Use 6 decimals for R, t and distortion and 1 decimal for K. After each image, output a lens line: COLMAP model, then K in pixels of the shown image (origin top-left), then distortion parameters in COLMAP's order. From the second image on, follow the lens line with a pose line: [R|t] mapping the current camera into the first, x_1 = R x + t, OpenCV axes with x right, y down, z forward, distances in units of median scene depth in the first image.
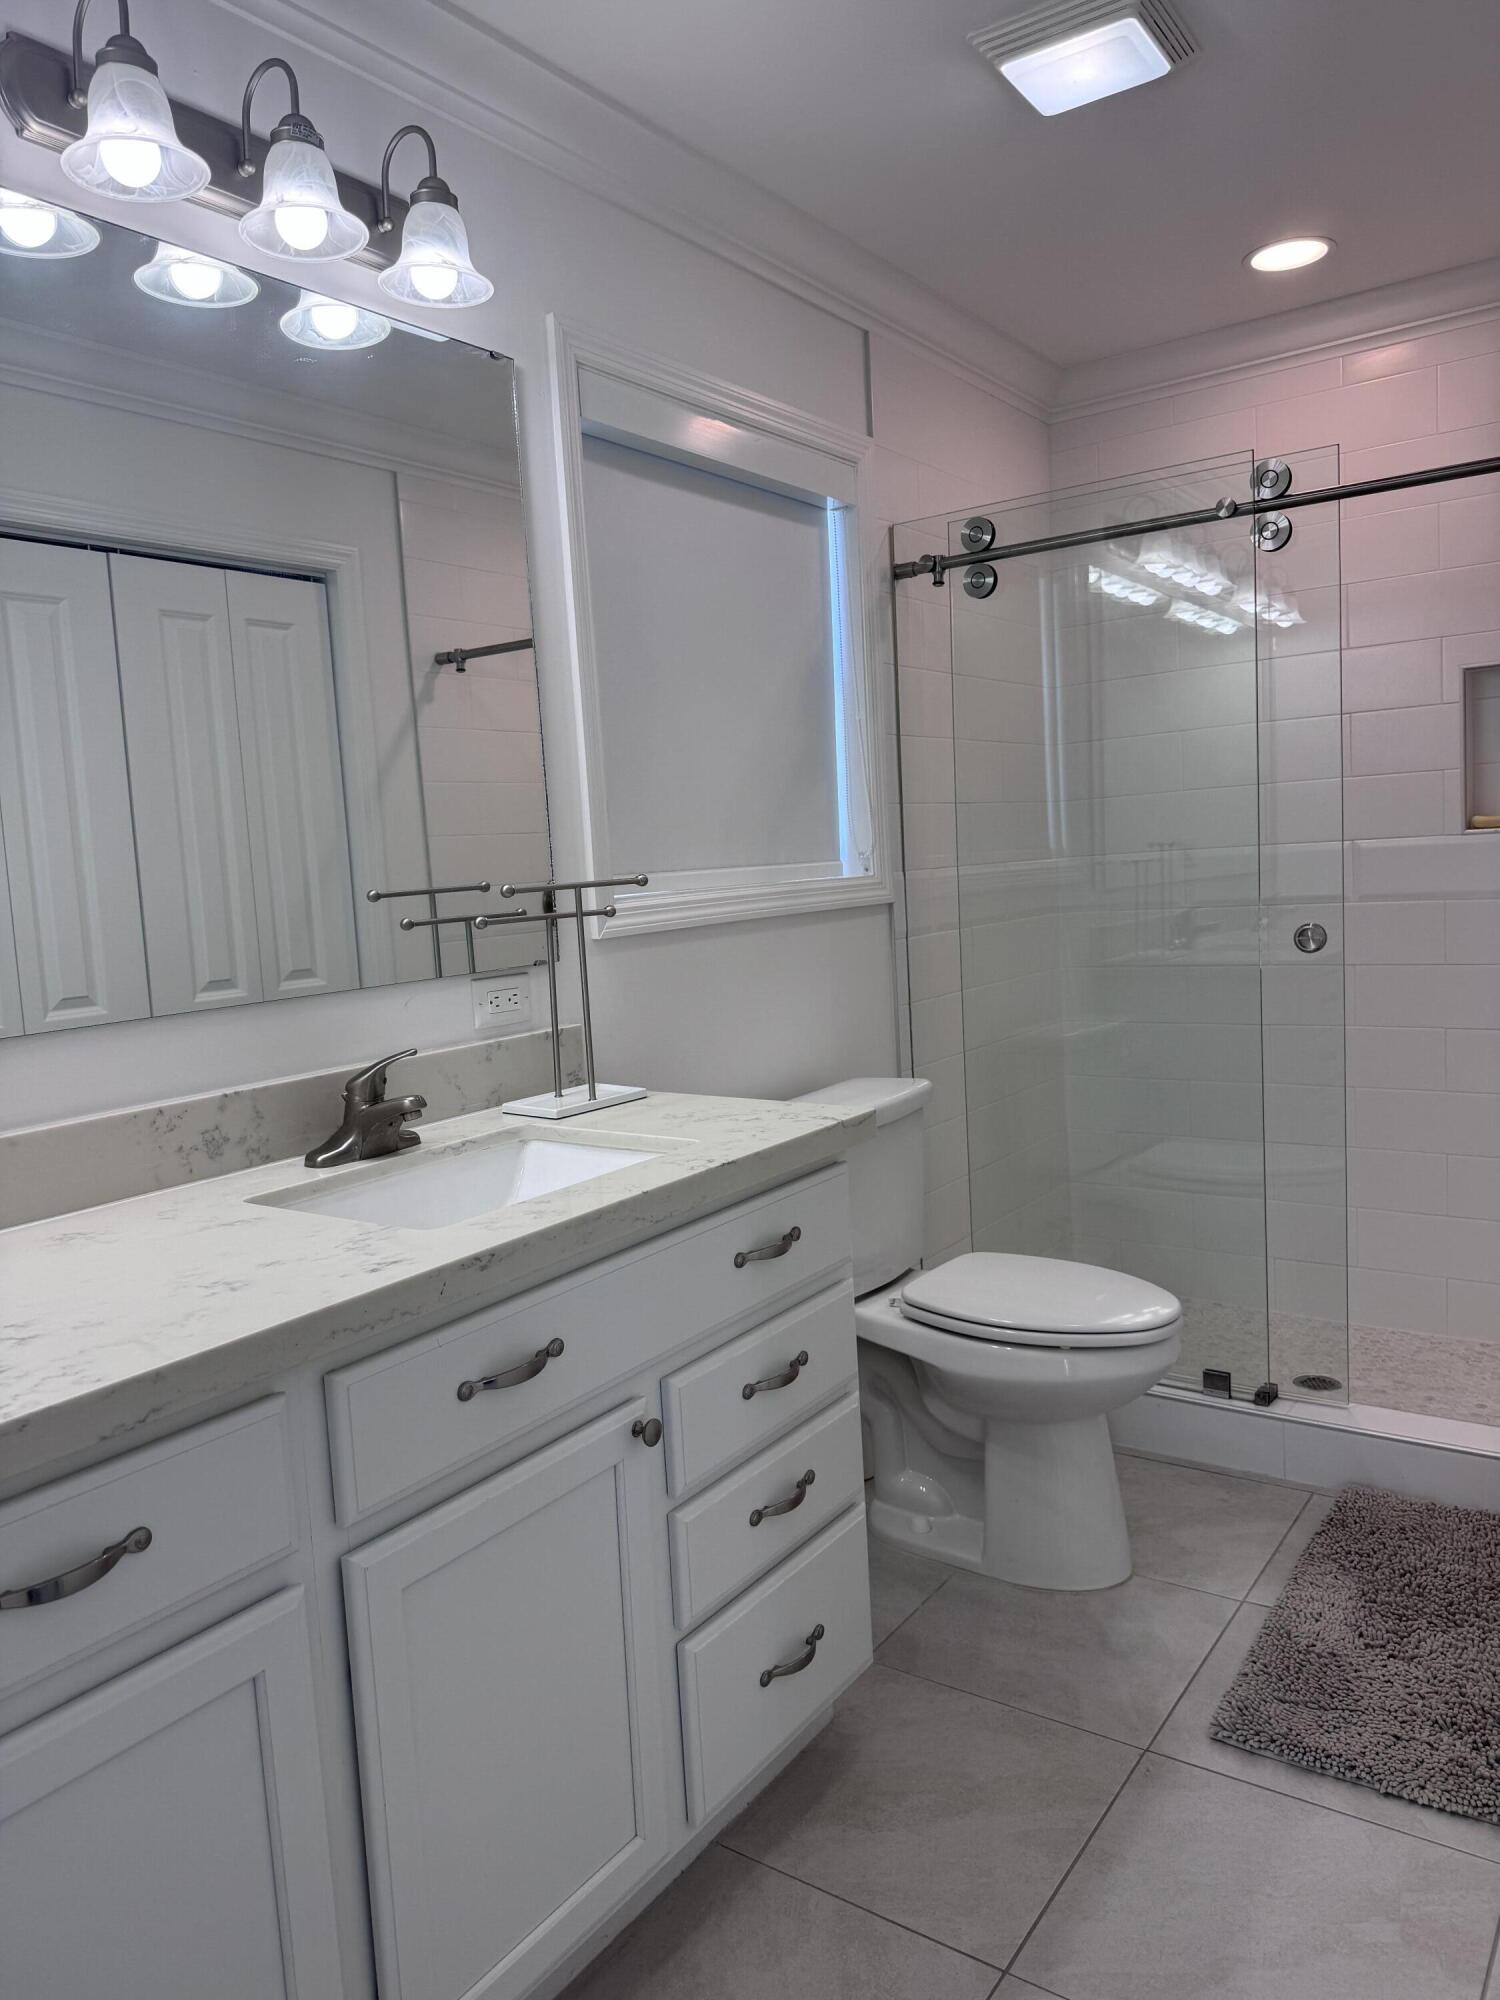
lens RADIAL K [[1393.8, 0, 710.8], [0, 1393.8, 1002.4], [0, 0, 1]] dist [0.129551, -0.199583]
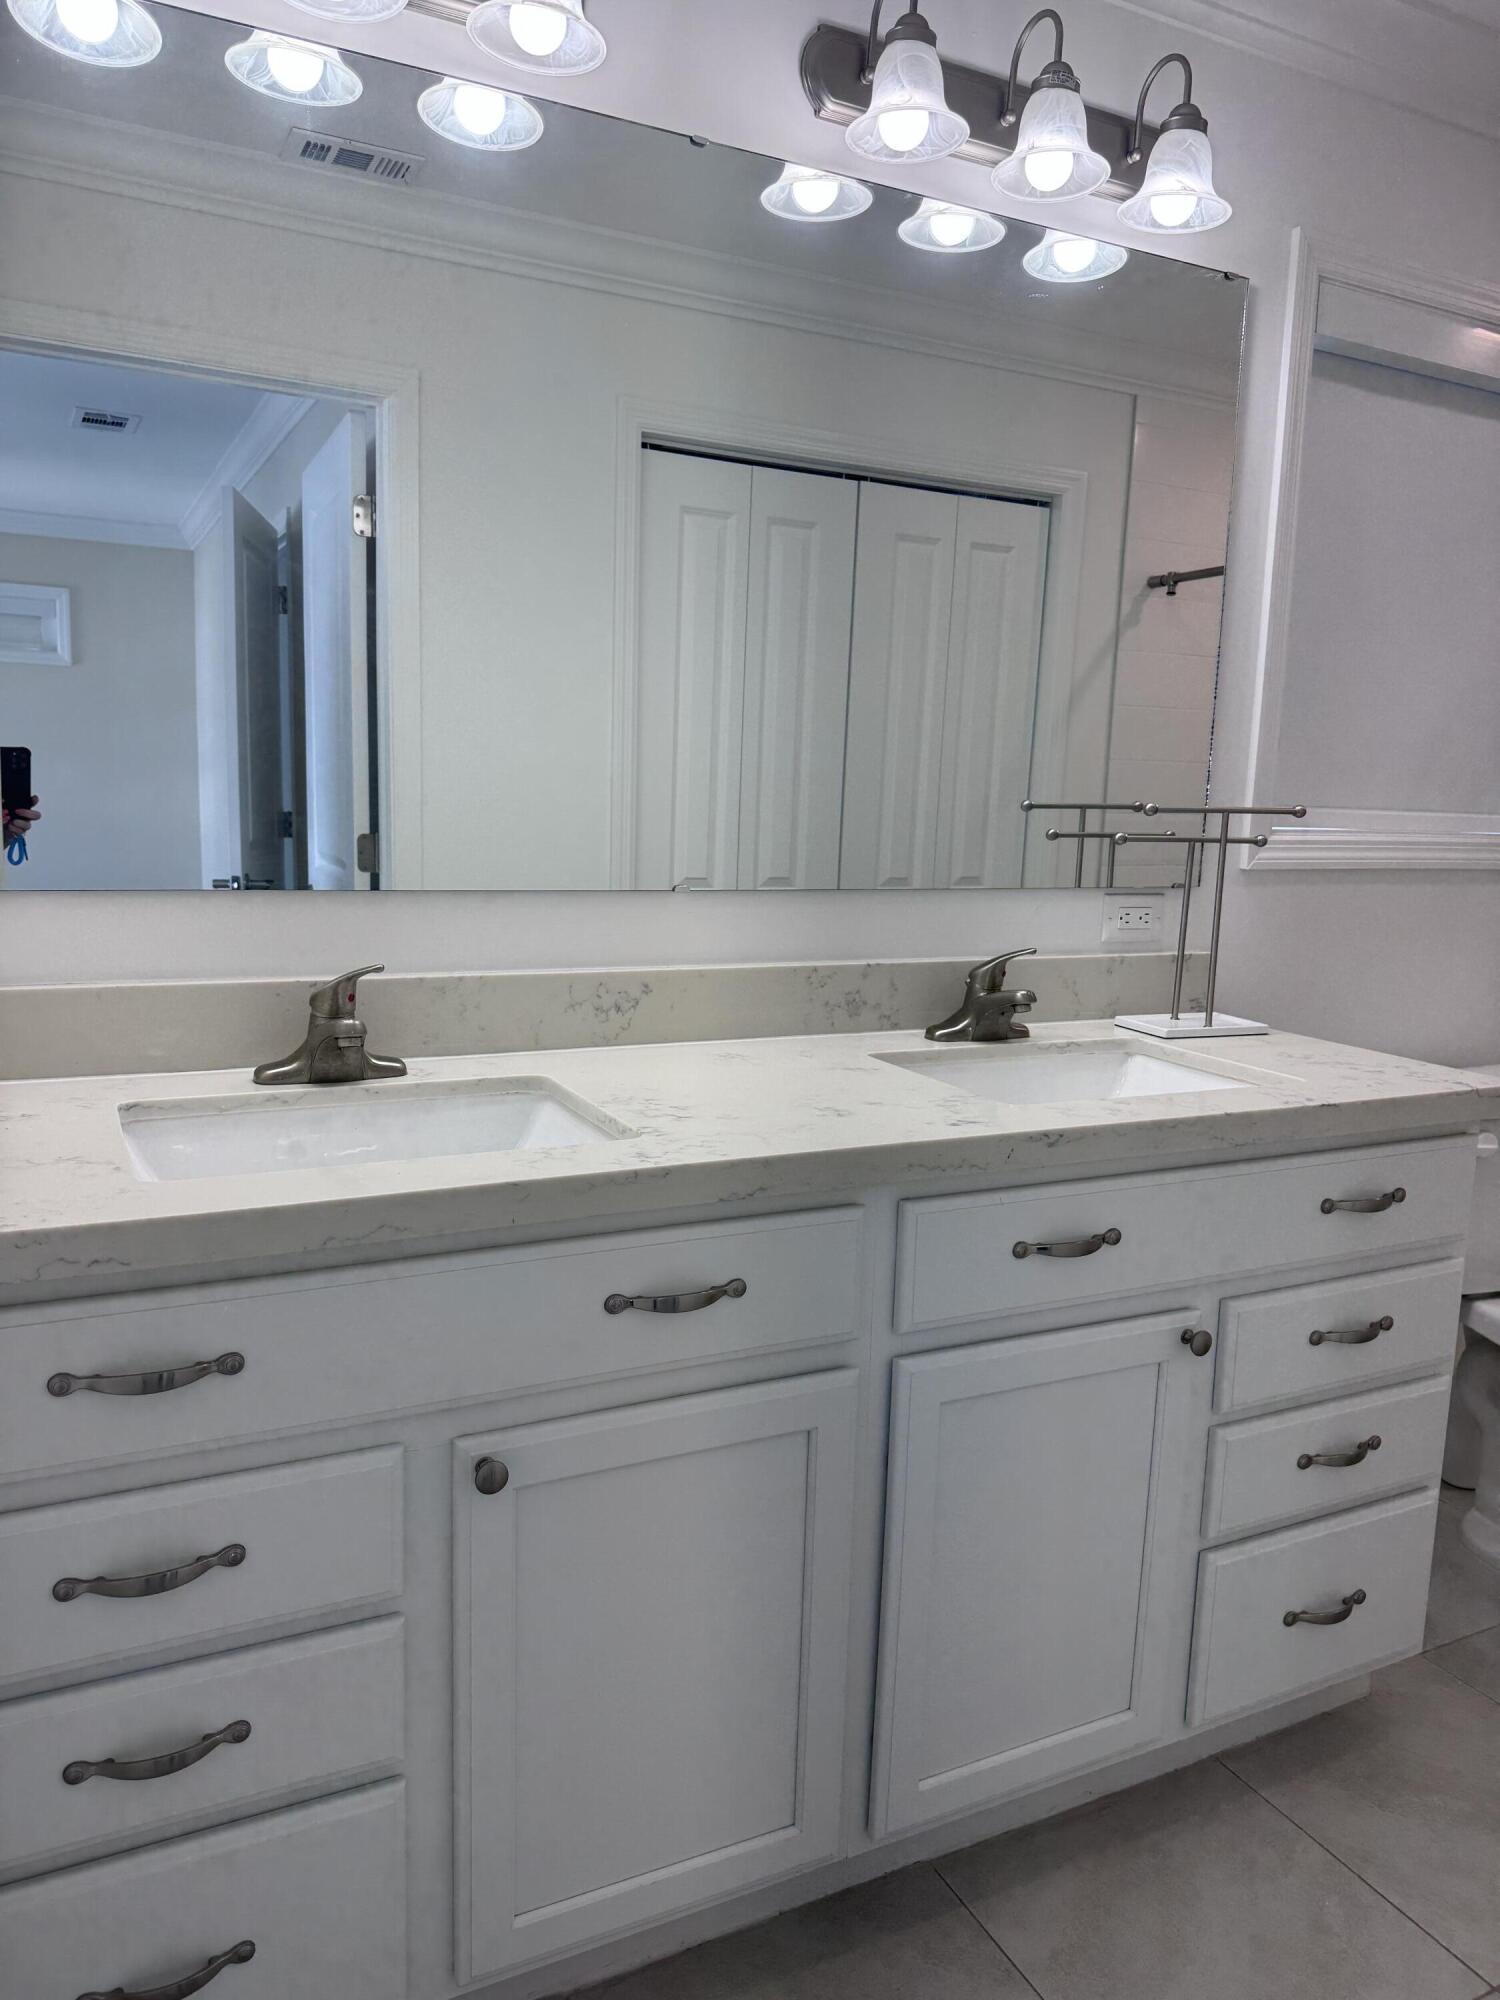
lens RADIAL K [[1422.2, 0, 750.0], [0, 1422.2, 1000.0], [0, 0, 1]] dist [0.115144, -0.110933]
pose [[0.888402, 0.154687, -0.432219, 0.075280], [-0.136141, 0.987941, 0.073745, 0.021533], [0.438415, -0.006672, 0.898748, -0.084027]]
